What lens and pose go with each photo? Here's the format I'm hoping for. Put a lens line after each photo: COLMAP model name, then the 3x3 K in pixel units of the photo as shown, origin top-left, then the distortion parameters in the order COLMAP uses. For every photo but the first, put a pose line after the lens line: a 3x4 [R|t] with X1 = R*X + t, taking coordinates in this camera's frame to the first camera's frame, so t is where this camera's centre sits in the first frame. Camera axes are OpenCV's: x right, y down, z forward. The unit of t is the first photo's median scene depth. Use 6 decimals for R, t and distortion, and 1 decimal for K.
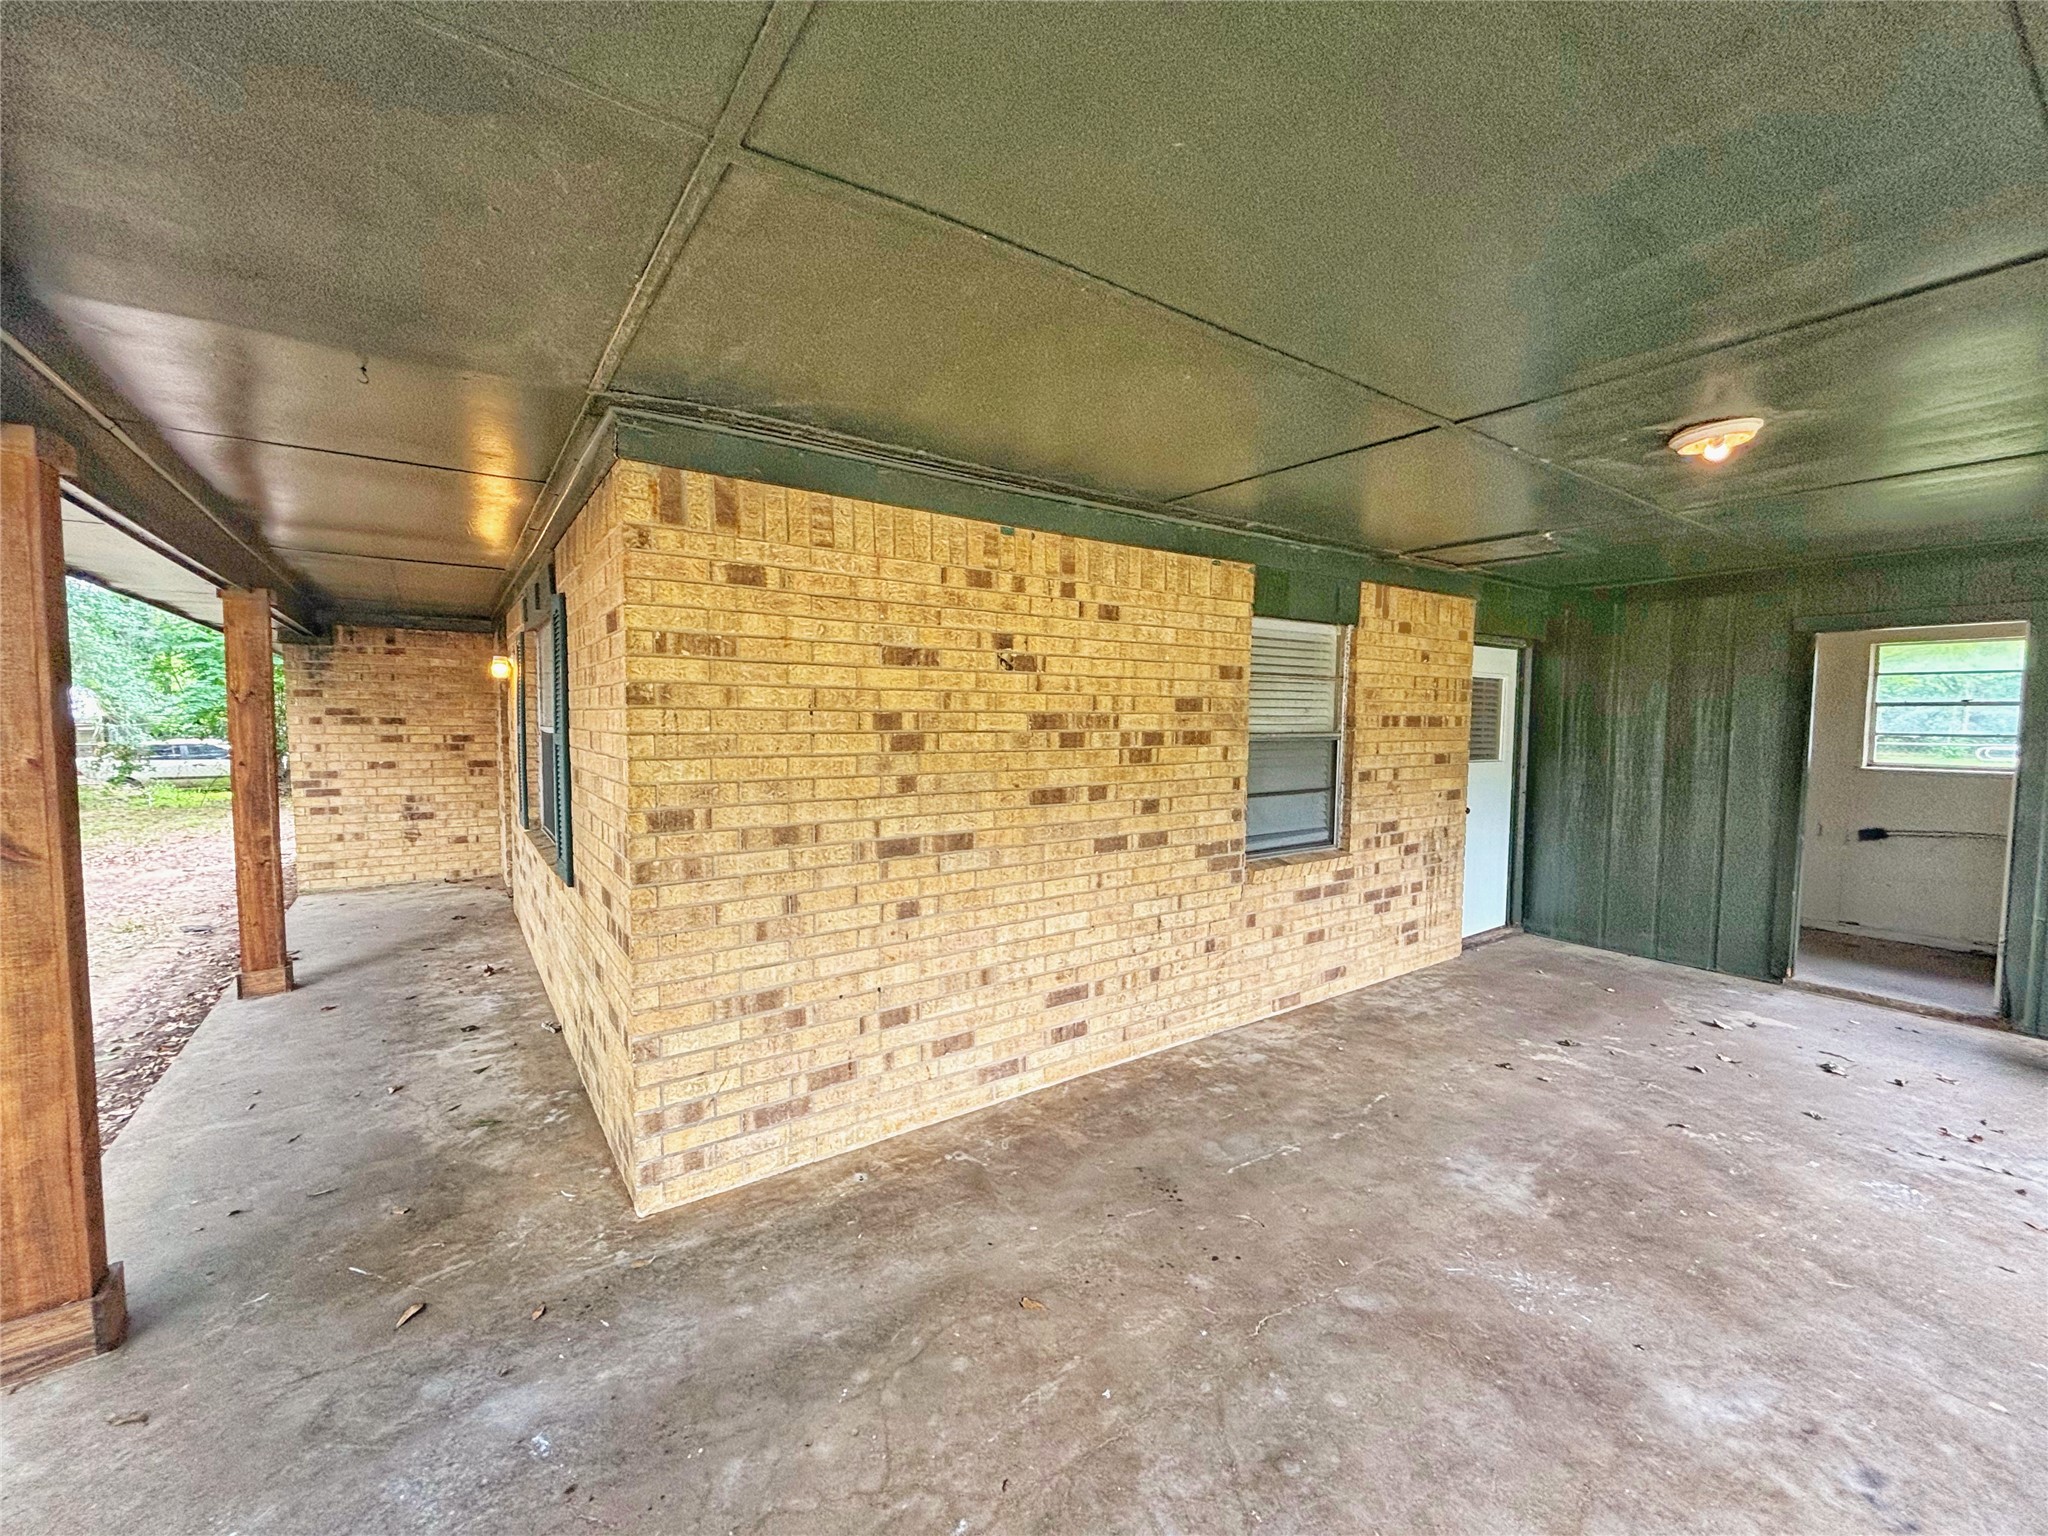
lens RADIAL K [[833.8, 0, 1025.4], [0, 833.8, 770.4], [0, 0, 1]] dist [-0.000854, 0.001140]
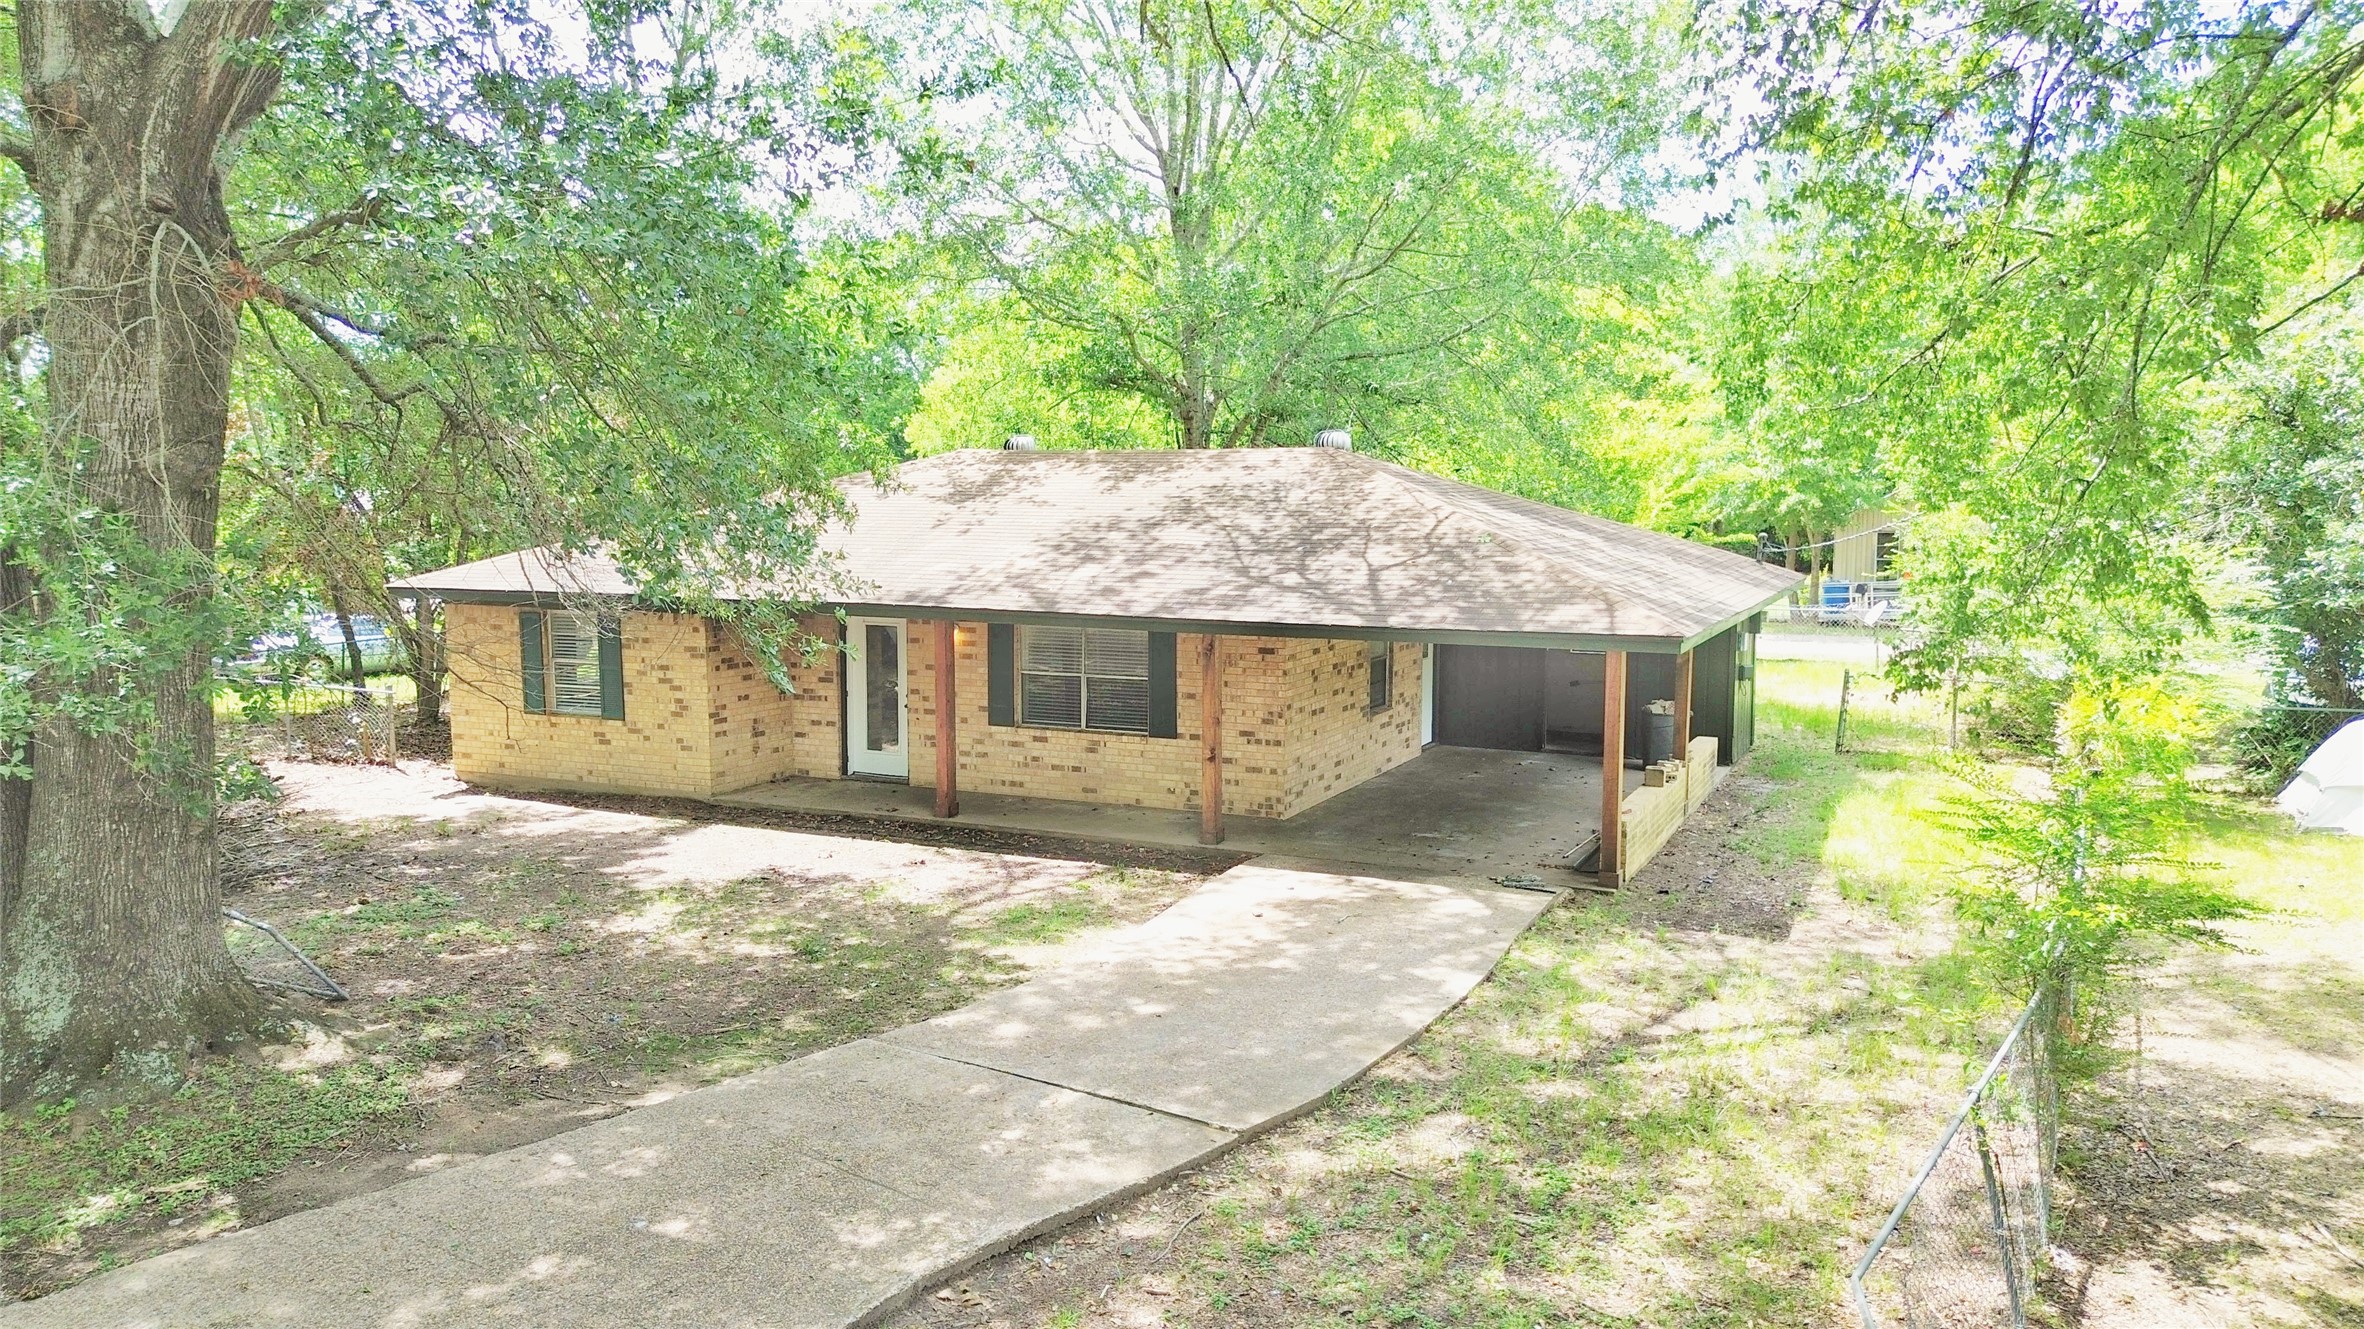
lens RADIAL K [[1667.1, 0, 1181.0], [0, 1667.1, 660.7], [0, 0, 1]] dist [0.049941, -0.032709]
pose [[0.870860, -0.055423, 0.488396, -2.131707], [0.036564, 0.998174, 0.048076, -0.245642], [-0.490169, -0.024010, 0.871297, -2.457523]]
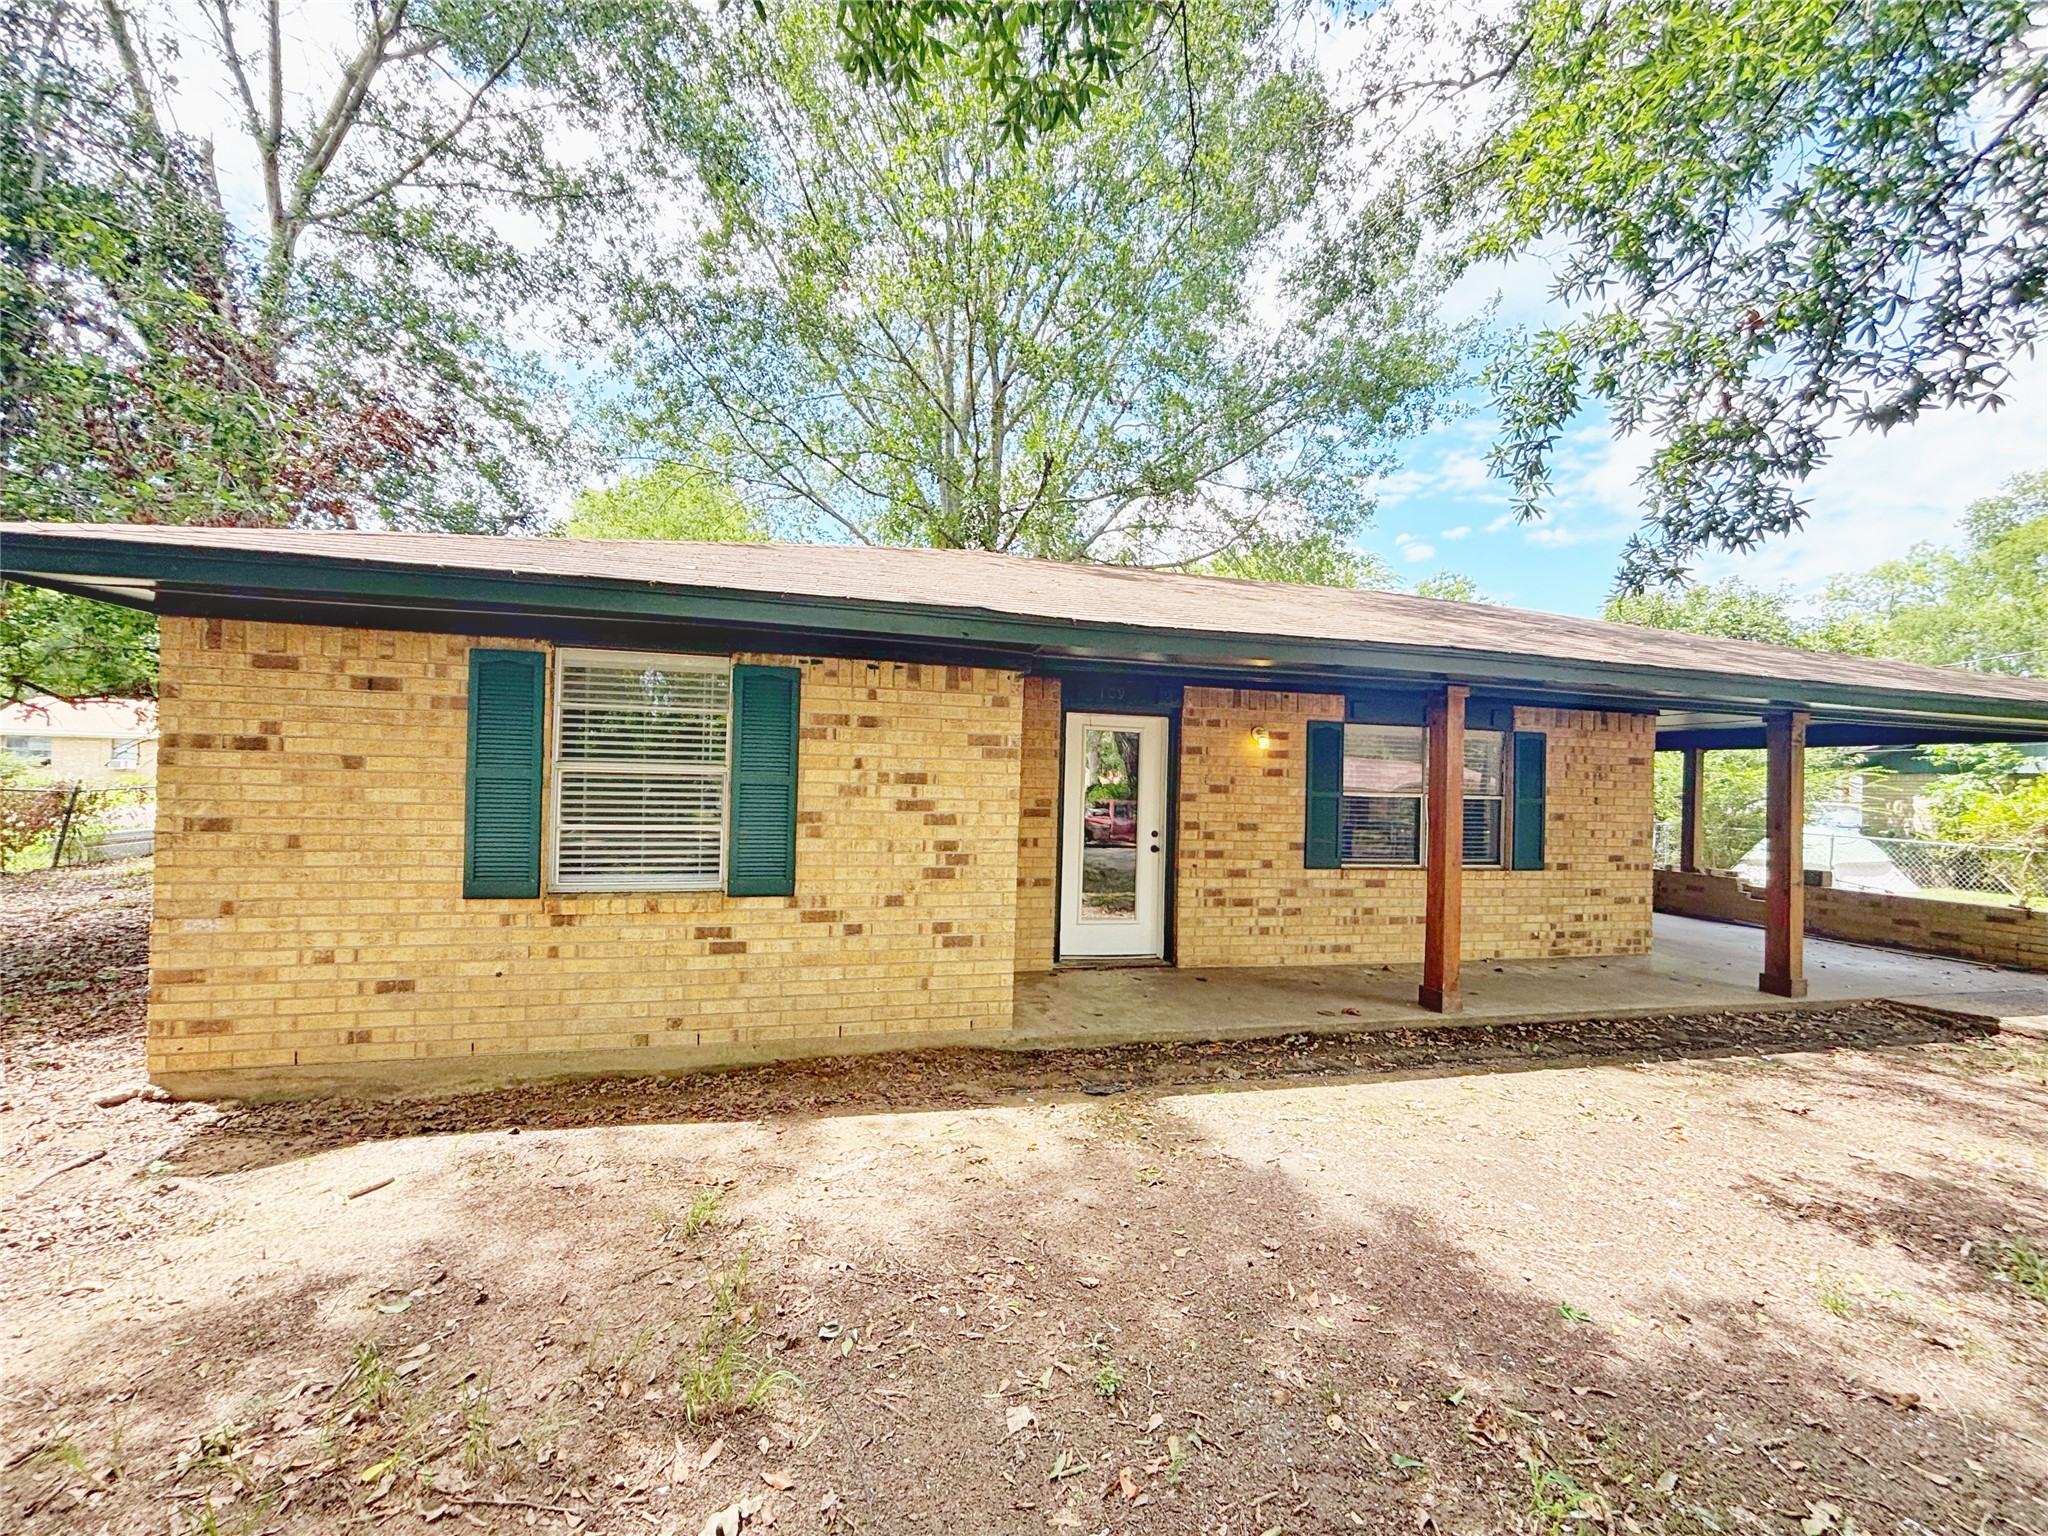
lens RADIAL K [[833.8, 0, 1002.2], [0, 833.8, 762.0], [0, 0, 1]] dist [-0.000854, 0.001140]
pose [[0.363397, 0.027890, 0.931217, -2.113779], [0.033429, 0.998518, -0.042951, -0.063340], [-0.931034, 0.046737, 0.361926, 1.042909]]
